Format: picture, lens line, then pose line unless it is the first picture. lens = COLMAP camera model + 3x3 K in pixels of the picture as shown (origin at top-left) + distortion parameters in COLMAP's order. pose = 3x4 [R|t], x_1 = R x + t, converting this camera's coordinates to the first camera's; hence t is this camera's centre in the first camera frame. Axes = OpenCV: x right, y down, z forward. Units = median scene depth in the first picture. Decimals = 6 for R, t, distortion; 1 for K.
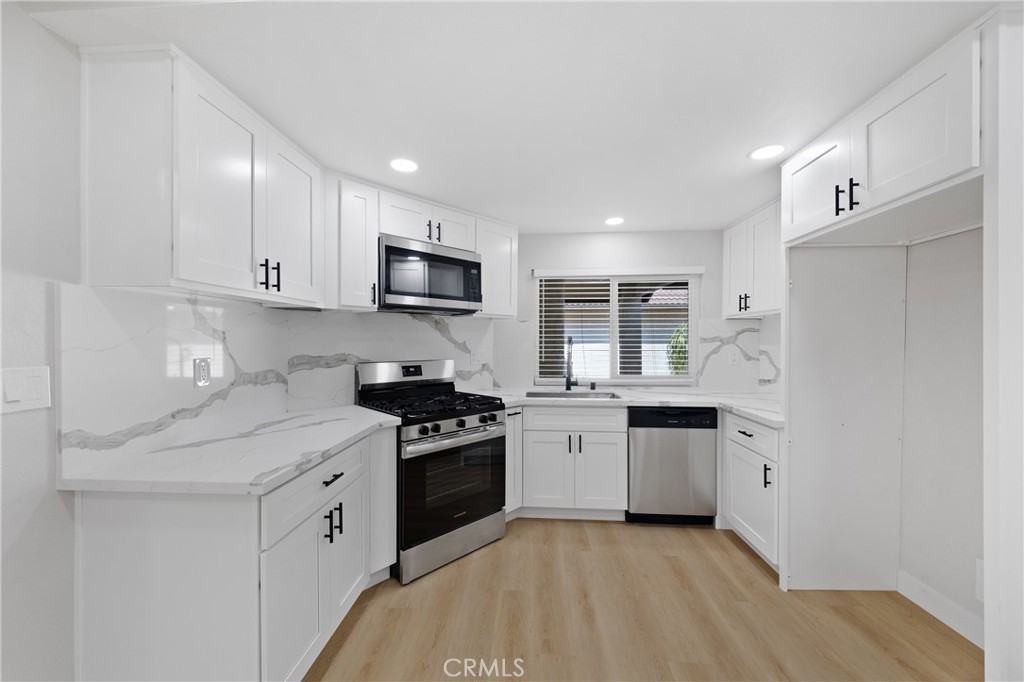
lens RADIAL K [[381.9, 0, 507.5], [0, 381.9, 341.2], [0, 0, 1]] dist [0.002279, -0.000118]
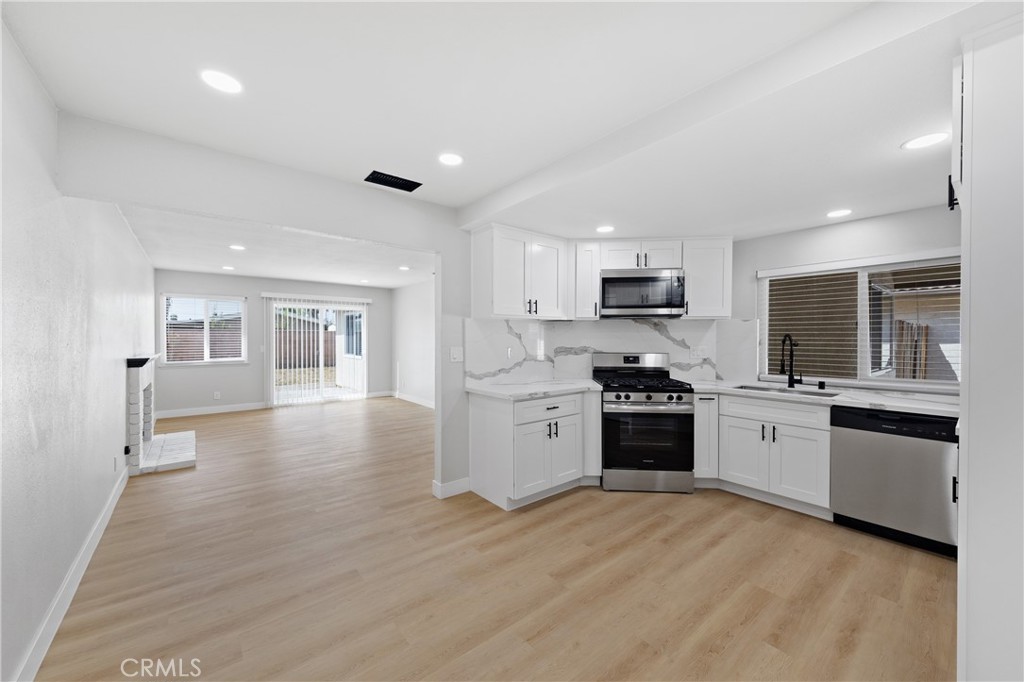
lens RADIAL K [[381.9, 0, 507.5], [0, 381.9, 341.2], [0, 0, 1]] dist [0.002279, -0.000118]
pose [[0.677098, 0.007070, -0.735859, 0.528008], [-0.001591, 0.999966, 0.008143, -0.002275], [0.735891, -0.004343, 0.677086, -0.322396]]
